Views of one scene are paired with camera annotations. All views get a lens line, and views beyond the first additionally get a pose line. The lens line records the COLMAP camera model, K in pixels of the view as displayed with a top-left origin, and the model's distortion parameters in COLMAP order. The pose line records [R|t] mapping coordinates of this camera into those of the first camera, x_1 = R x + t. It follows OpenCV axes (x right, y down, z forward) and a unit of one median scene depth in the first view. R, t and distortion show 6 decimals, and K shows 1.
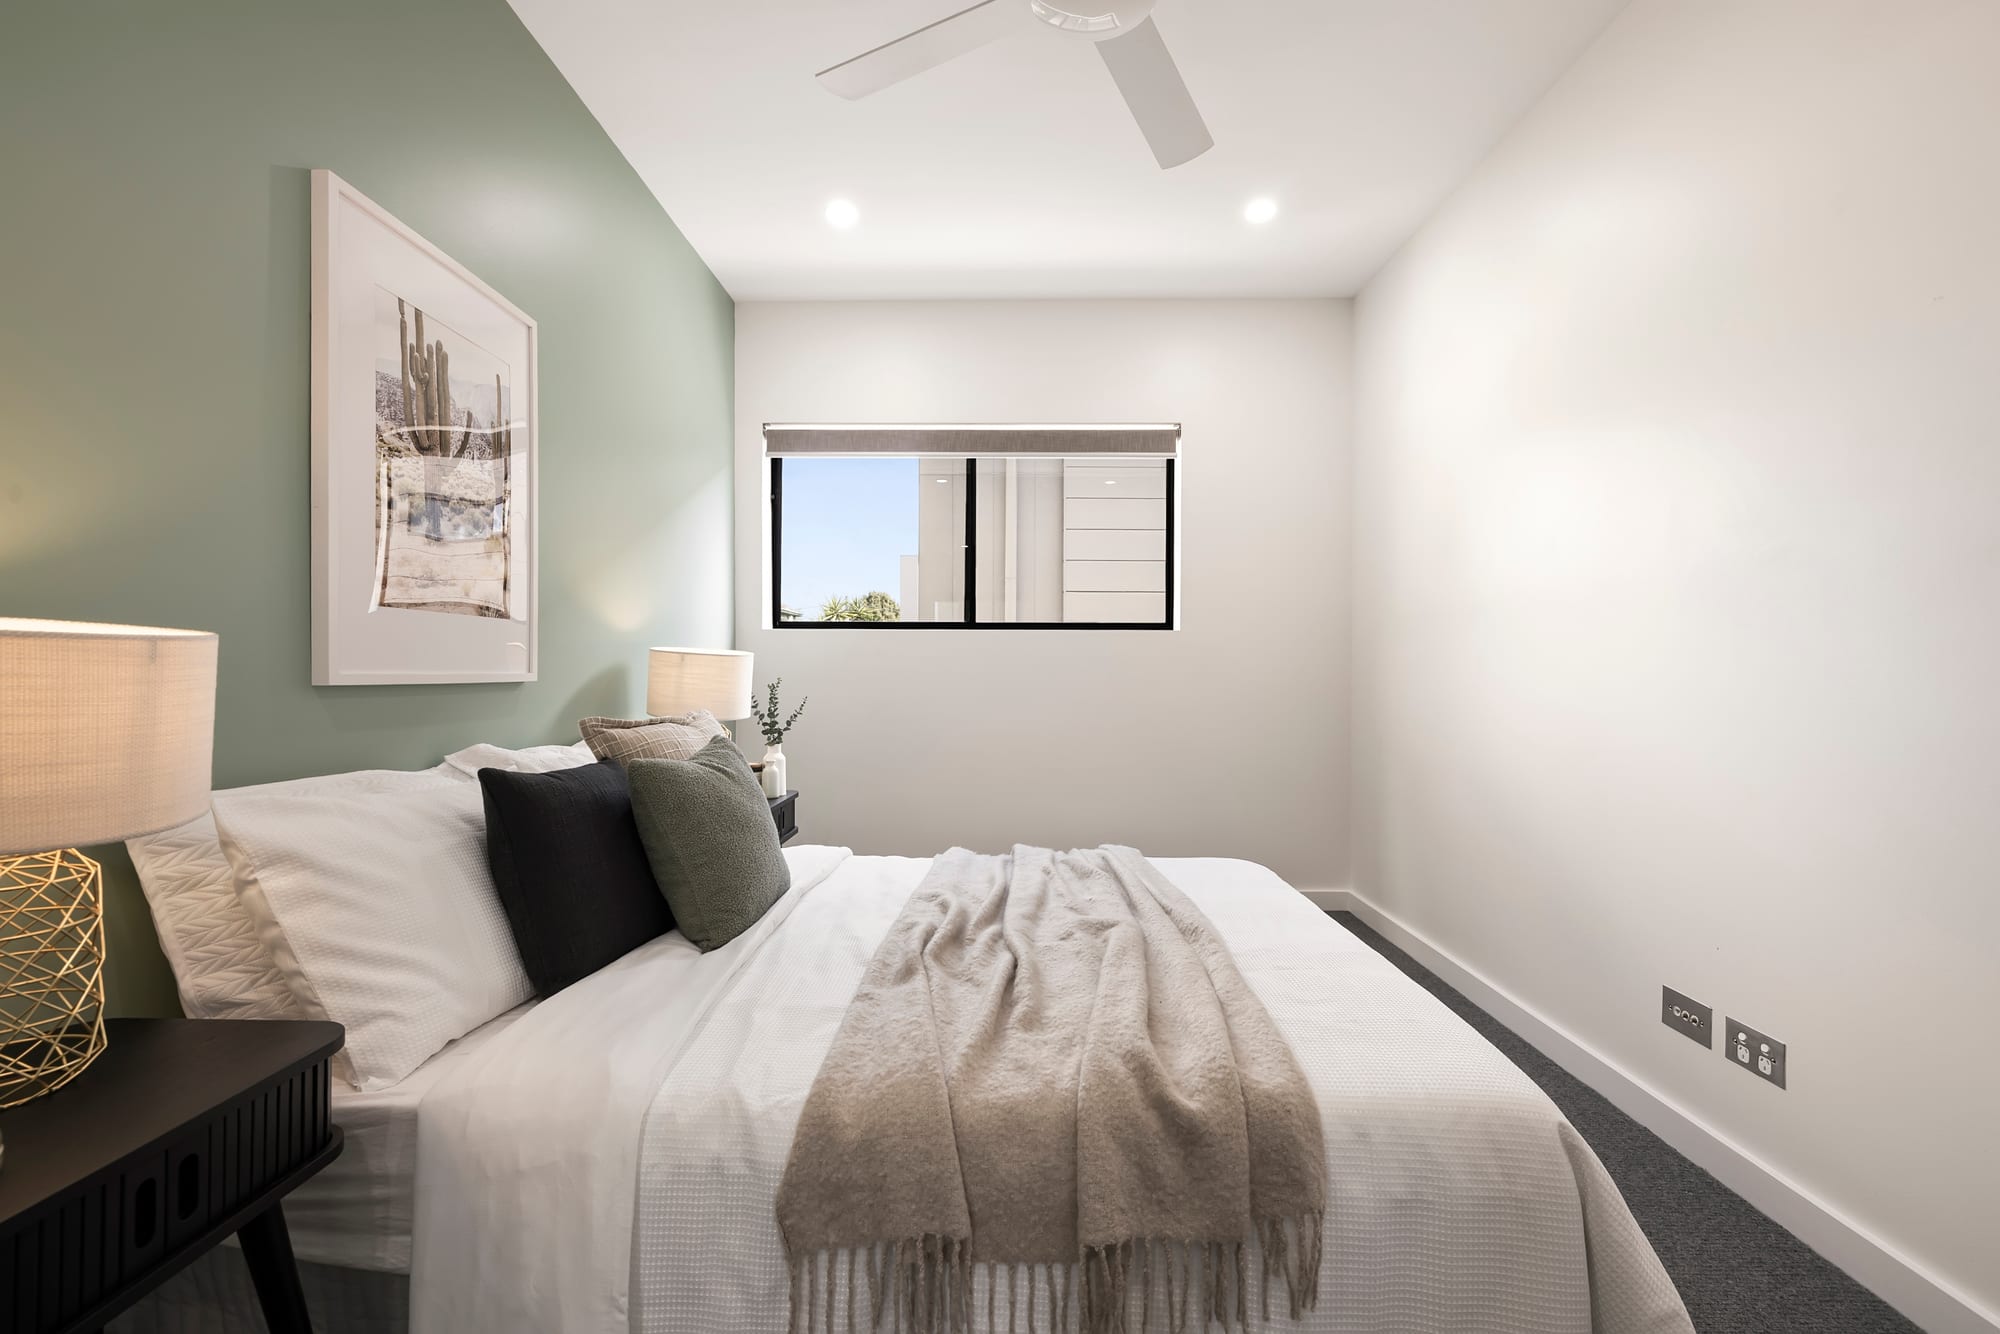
lens RADIAL K [[884.6, 0, 1000.0], [0, 884.6, 667.0], [0, 0, 1]] dist [0.000494, -0.000002]
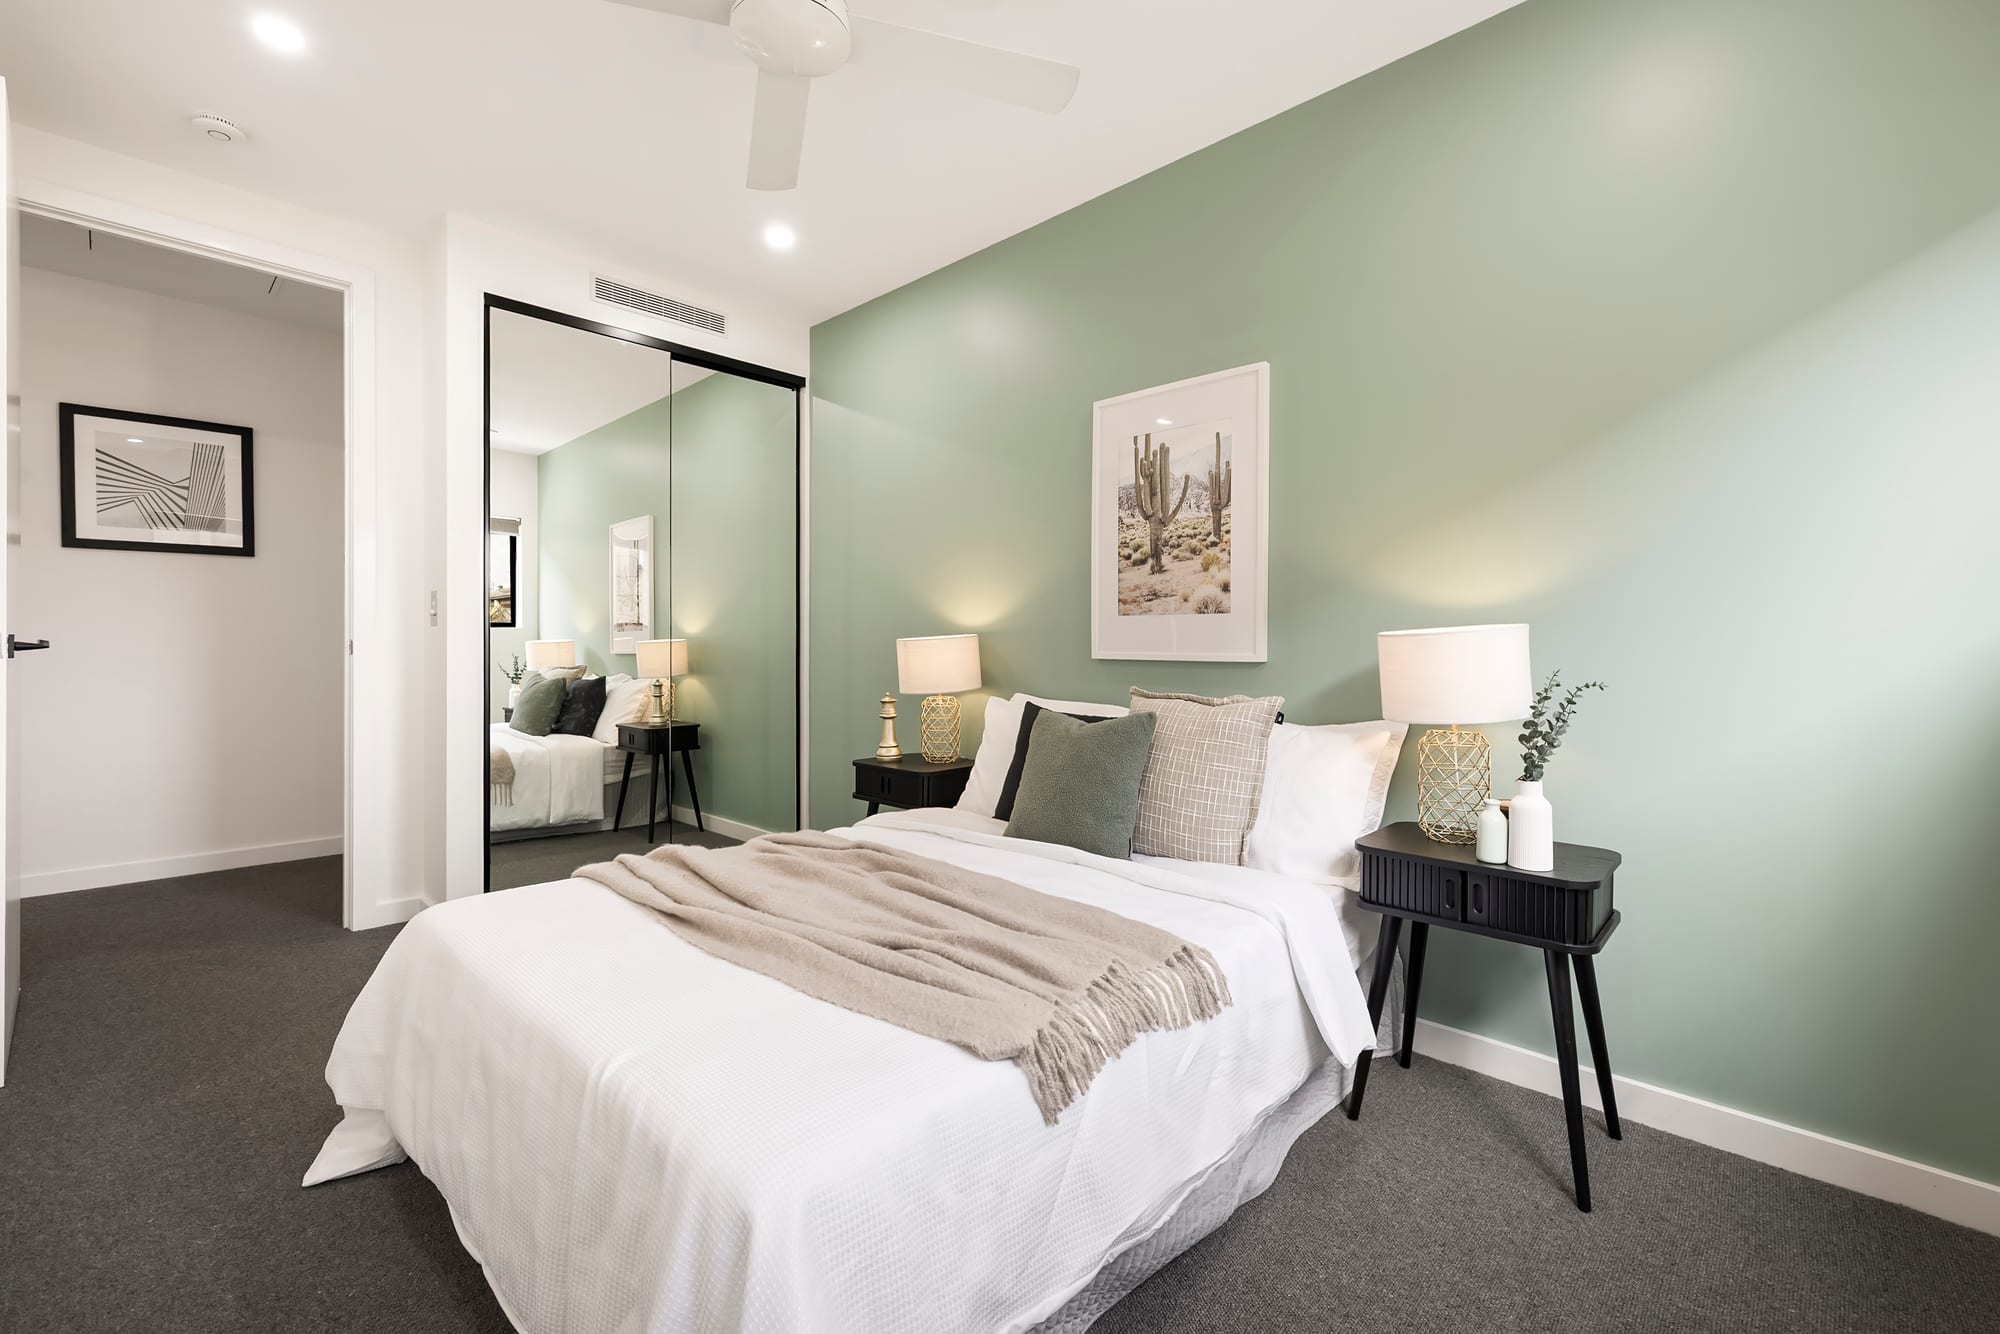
lens RADIAL K [[821.1, 0, 1000.0], [0, 821.1, 667.0], [0, 0, 1]] dist [0.000268, 0.000029]
pose [[-0.678401, 0.004742, -0.734676, 0.643152], [-0.010946, 0.999803, 0.016561, 0.009180], [0.734610, 0.019277, -0.678216, 1.803474]]
